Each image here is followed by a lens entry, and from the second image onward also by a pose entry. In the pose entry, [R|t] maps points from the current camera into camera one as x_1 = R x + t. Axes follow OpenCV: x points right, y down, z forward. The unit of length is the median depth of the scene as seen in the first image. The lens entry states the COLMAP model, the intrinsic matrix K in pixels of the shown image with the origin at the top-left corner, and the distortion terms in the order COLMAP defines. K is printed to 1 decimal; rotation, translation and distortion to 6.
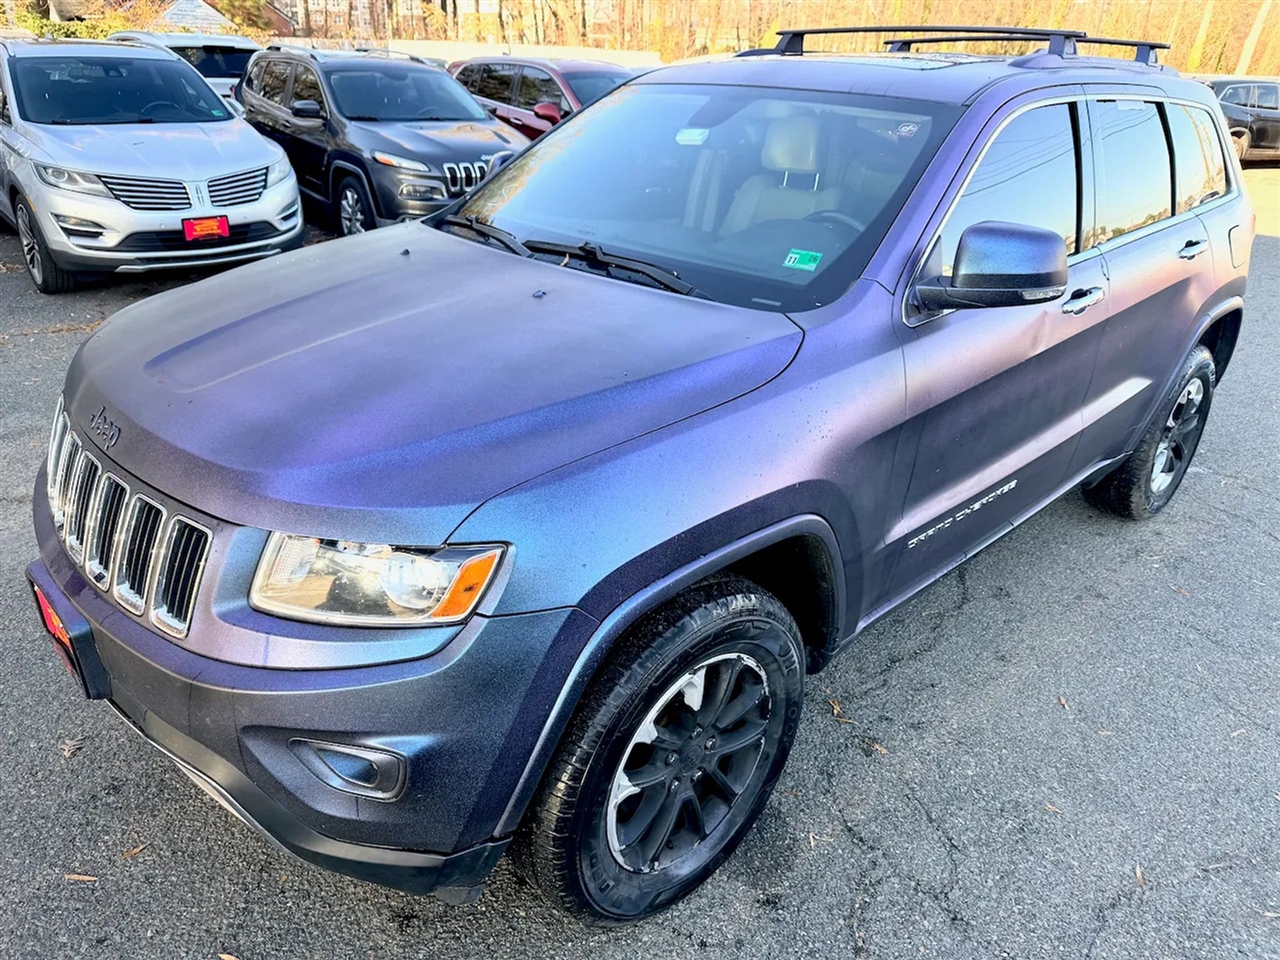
lens RADIAL K [[948.4, 0, 552.0], [0, 948.4, 482.0], [0, 0, 1]] dist [-0.000243, -0.001606]
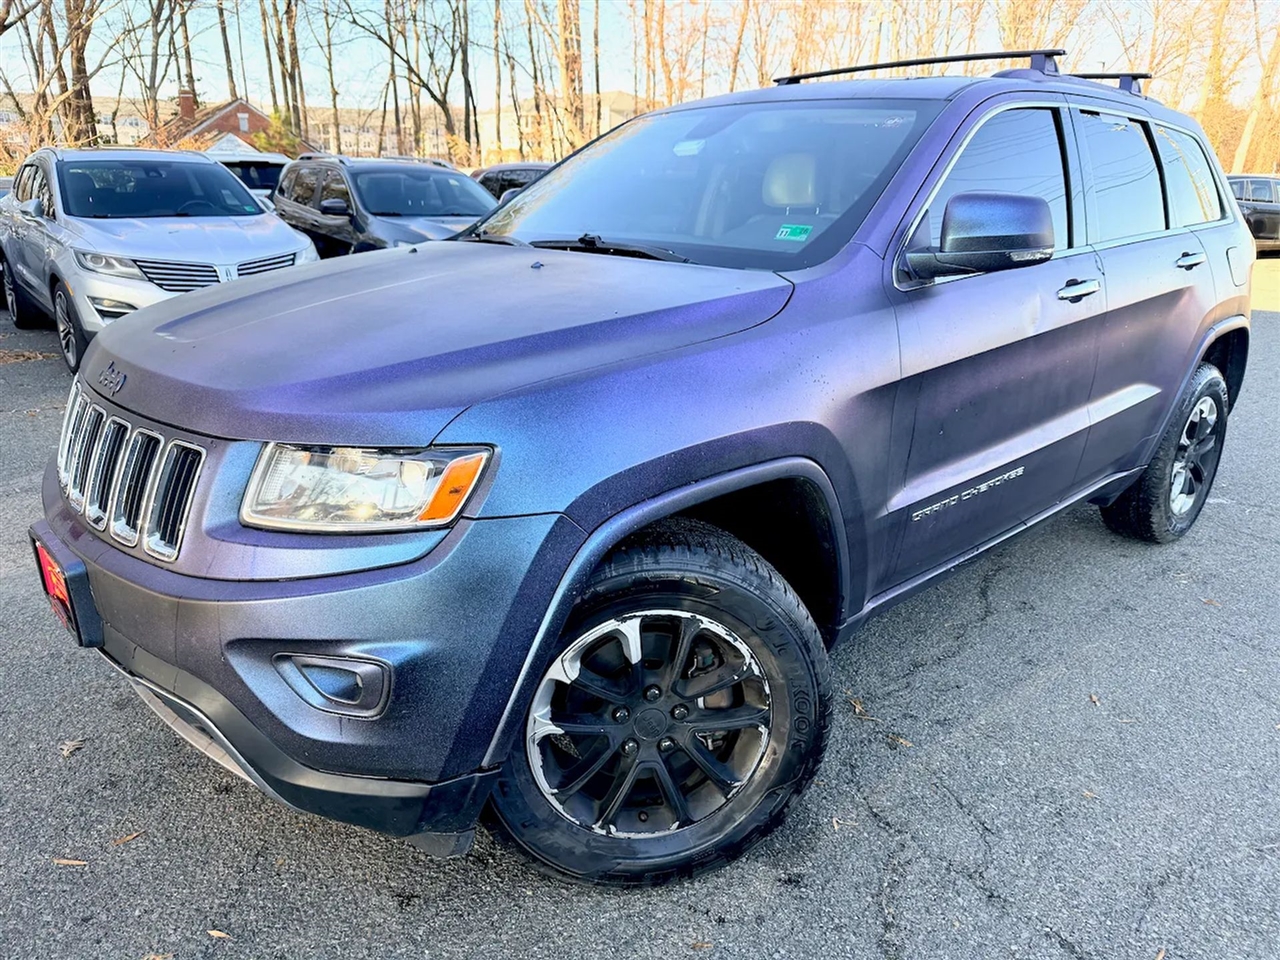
lens RADIAL K [[946.2, 0, 552.2], [0, 946.2, 476.9], [0, 0, 1]] dist [-0.003135, 0.000581]
pose [[0.999715, -0.008760, -0.022189, 0.013312], [0.005822, 0.991604, -0.129181, 0.135773], [0.023135, 0.129015, 0.991373, 0.010549]]
